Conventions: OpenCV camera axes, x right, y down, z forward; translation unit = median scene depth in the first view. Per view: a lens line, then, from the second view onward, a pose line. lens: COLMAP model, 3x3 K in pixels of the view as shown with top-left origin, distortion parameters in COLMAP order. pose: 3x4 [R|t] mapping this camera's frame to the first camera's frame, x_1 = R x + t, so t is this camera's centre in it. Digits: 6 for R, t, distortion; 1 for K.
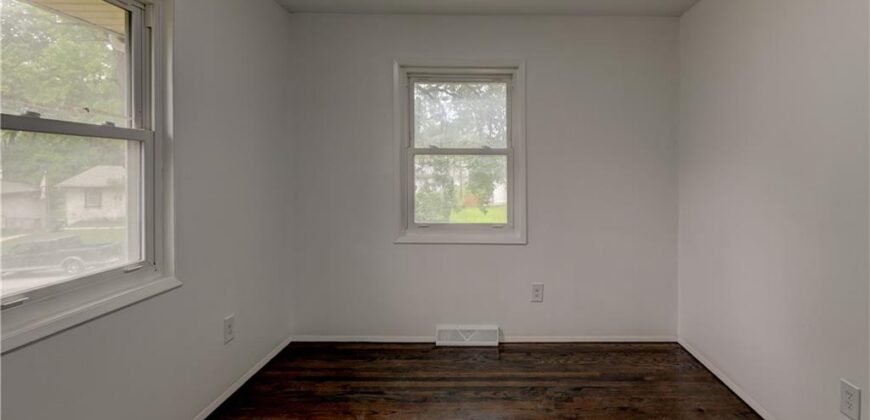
lens RADIAL K [[424.8, 0, 435.1], [0, 424.8, 169.1], [0, 0, 1]] dist [0.005723, 0.000078]
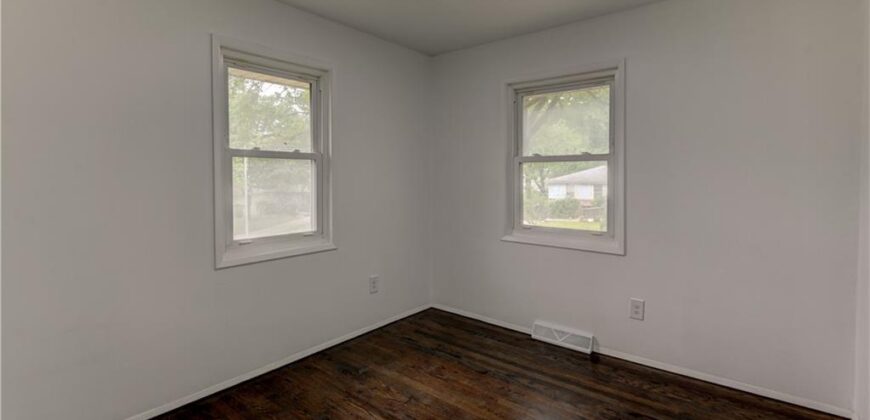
lens RADIAL K [[406.4, 0, 435.2], [0, 406.4, 180.4], [0, 0, 1]] dist [-0.001858, -0.000768]
pose [[0.765028, 0.002907, -0.643990, 0.508397], [0.003087, 0.999962, 0.008181, 0.003289], [0.643989, -0.008246, 0.764990, 0.051997]]
